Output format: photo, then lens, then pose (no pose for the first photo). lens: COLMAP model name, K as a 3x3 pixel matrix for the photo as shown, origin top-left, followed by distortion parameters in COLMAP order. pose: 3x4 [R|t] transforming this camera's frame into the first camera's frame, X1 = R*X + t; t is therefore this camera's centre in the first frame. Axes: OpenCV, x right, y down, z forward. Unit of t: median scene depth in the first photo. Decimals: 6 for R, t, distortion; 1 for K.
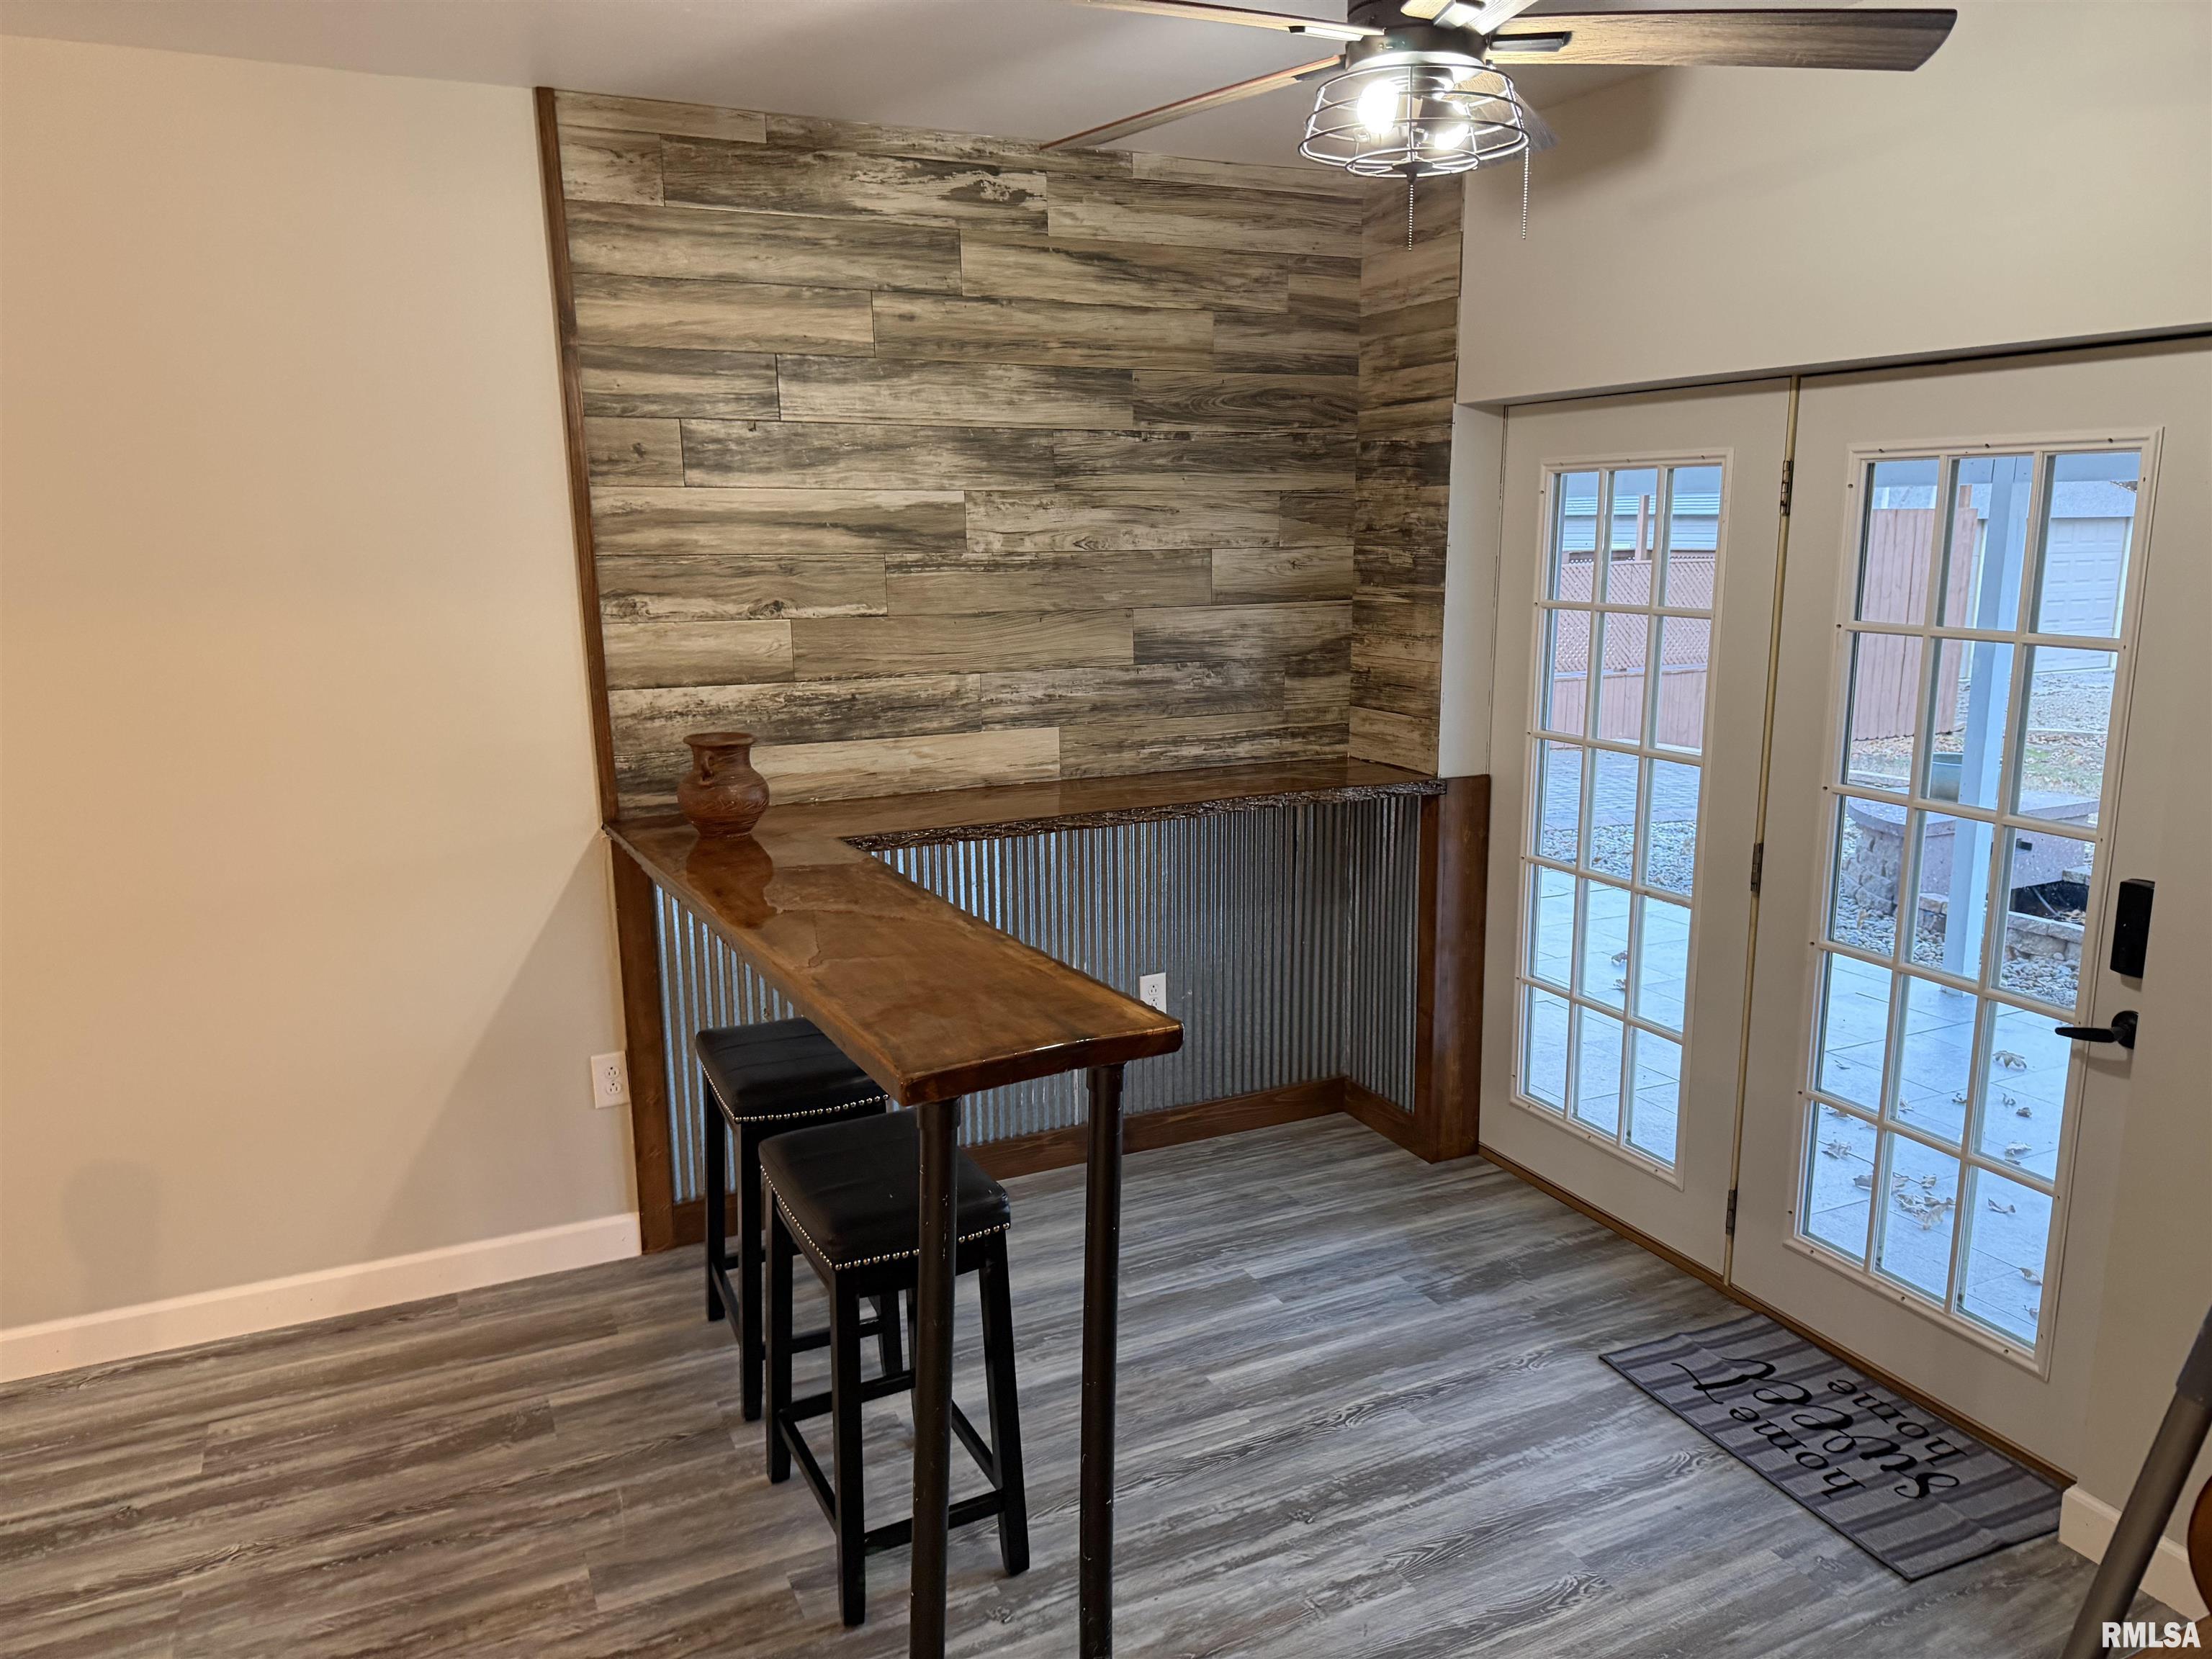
lens RADIAL K [[1551.4, 0, 1125.7], [0, 1551.4, 833.2], [0, 0, 1]] dist [0.143951, -0.272178]
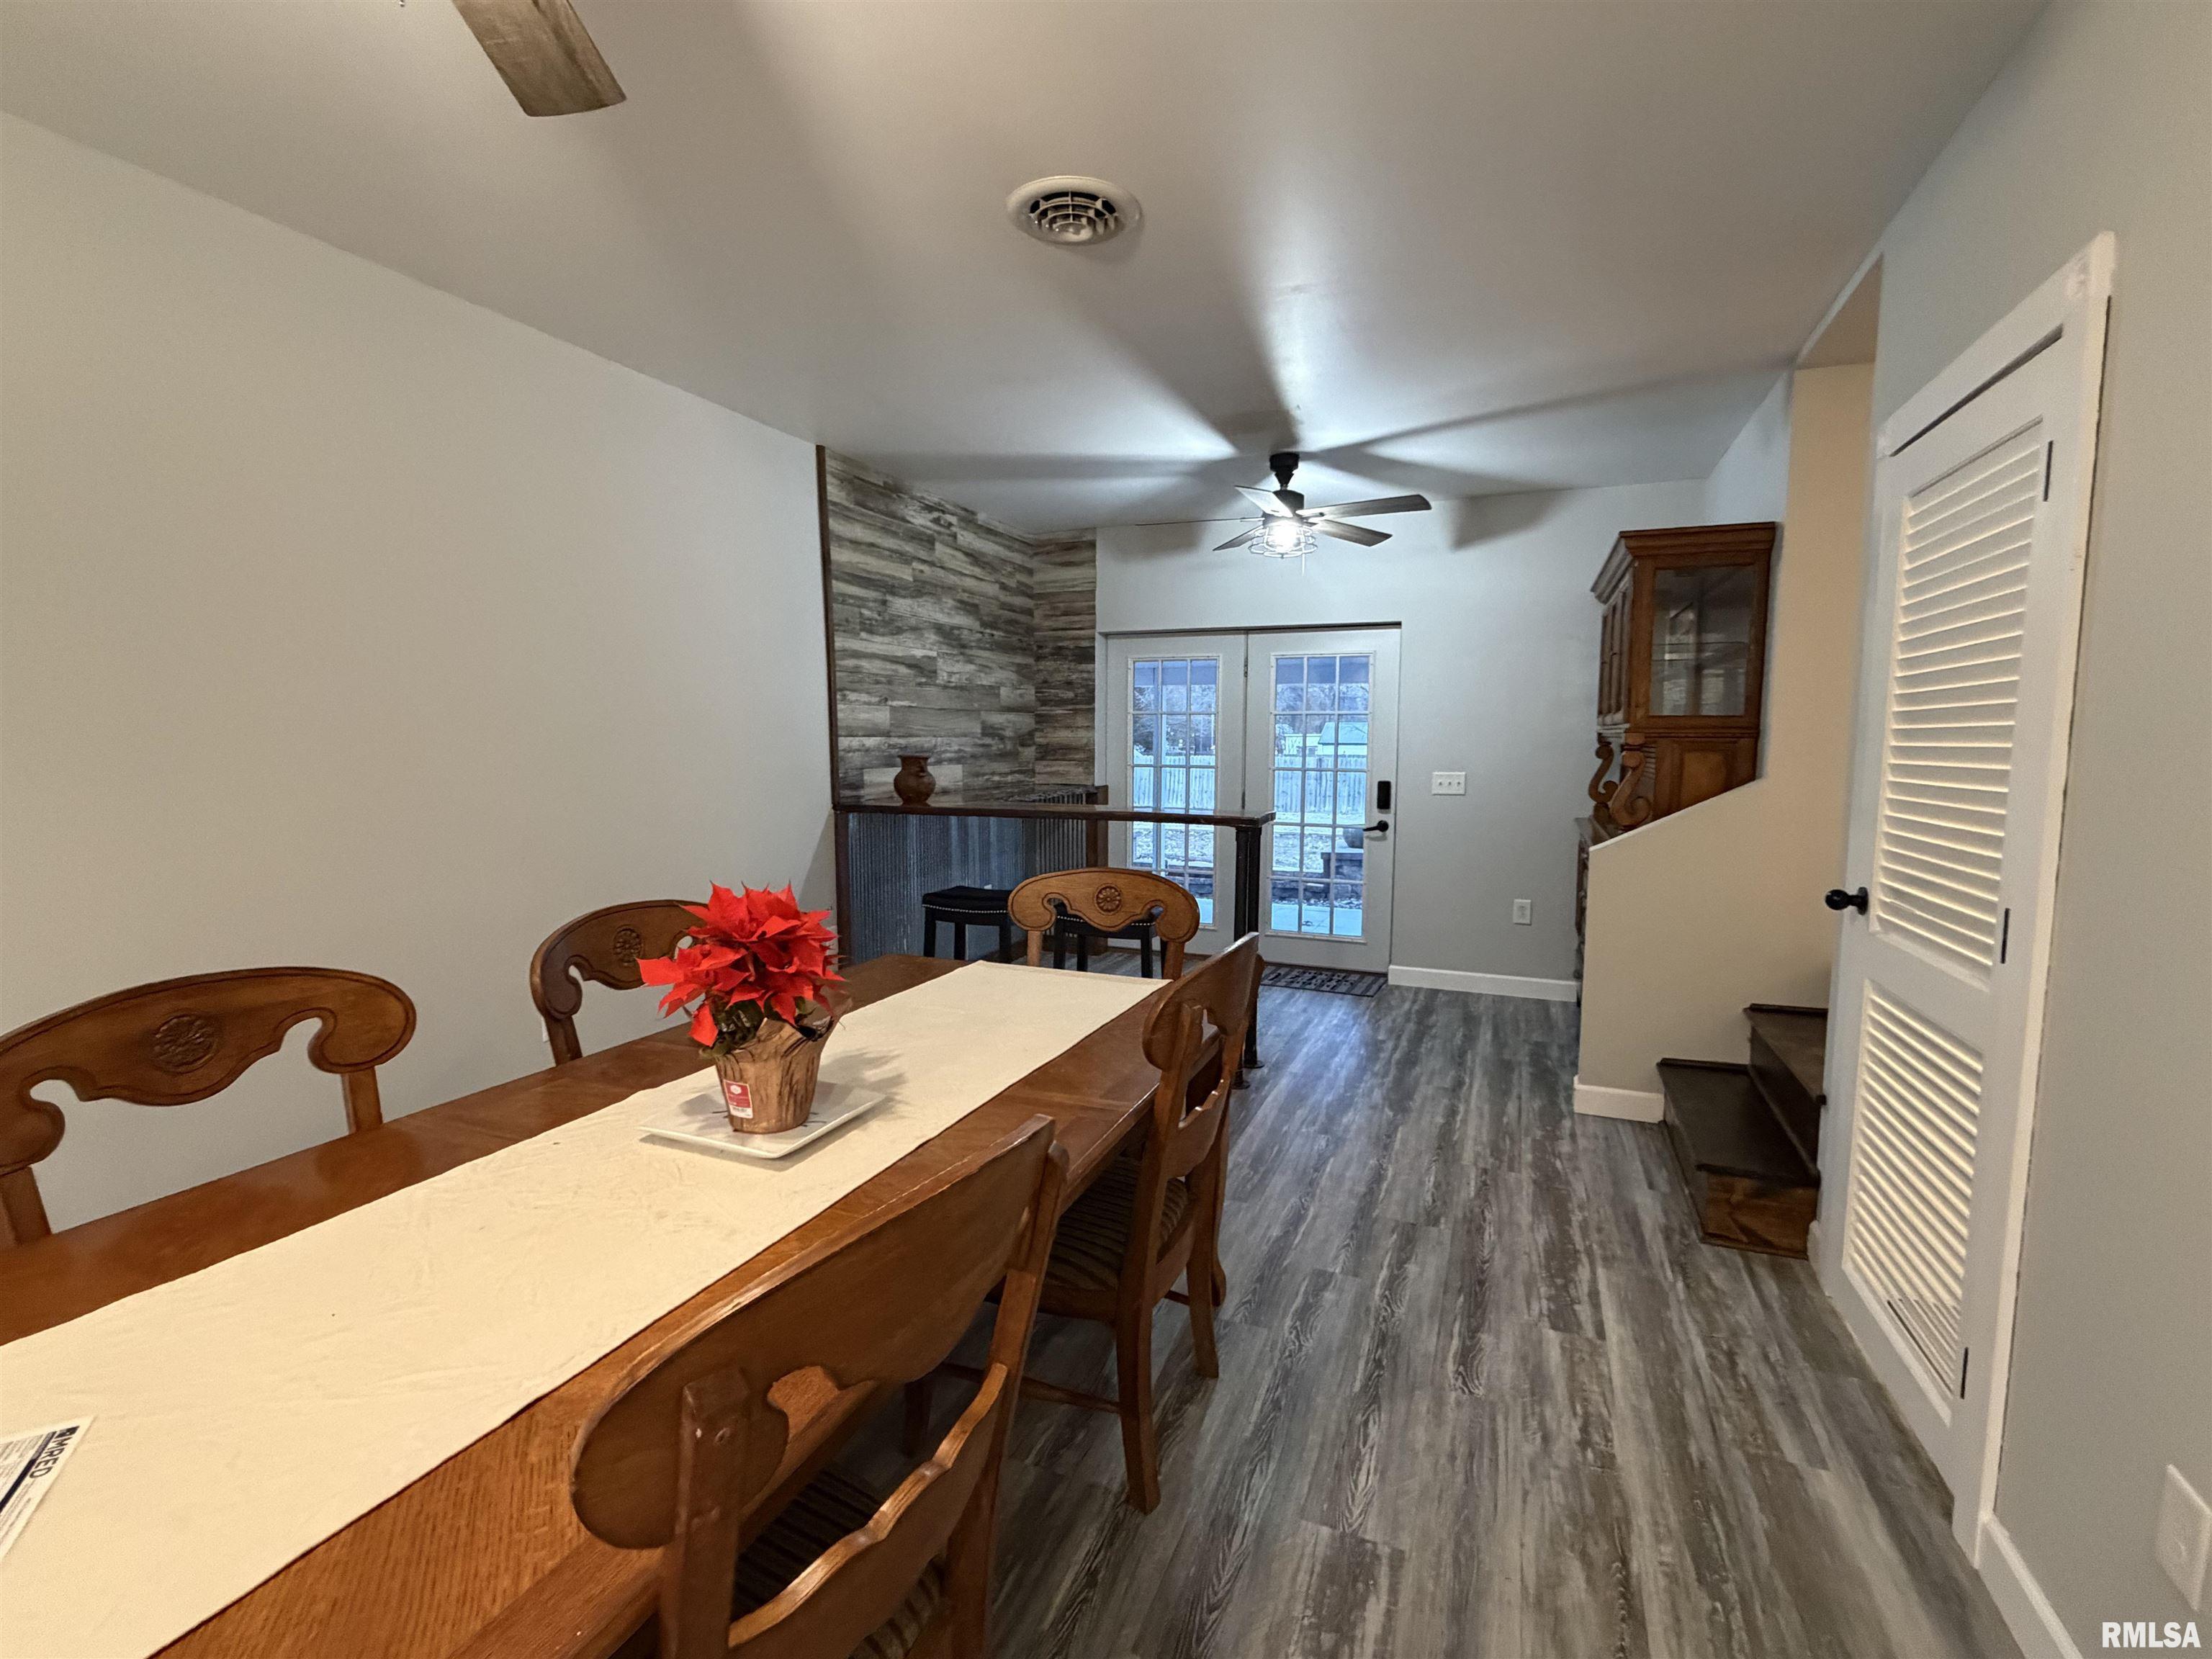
lens RADIAL K [[1026.8, 0, 1106.0], [0, 1026.8, 829.5], [0, 0, 1]] dist [-0.000120, 0.000073]
pose [[0.741271, -0.048023, 0.669485, -0.879911], [0.120043, 0.990841, -0.061842, 0.135785], [-0.660383, 0.126209, 0.740247, -0.160345]]
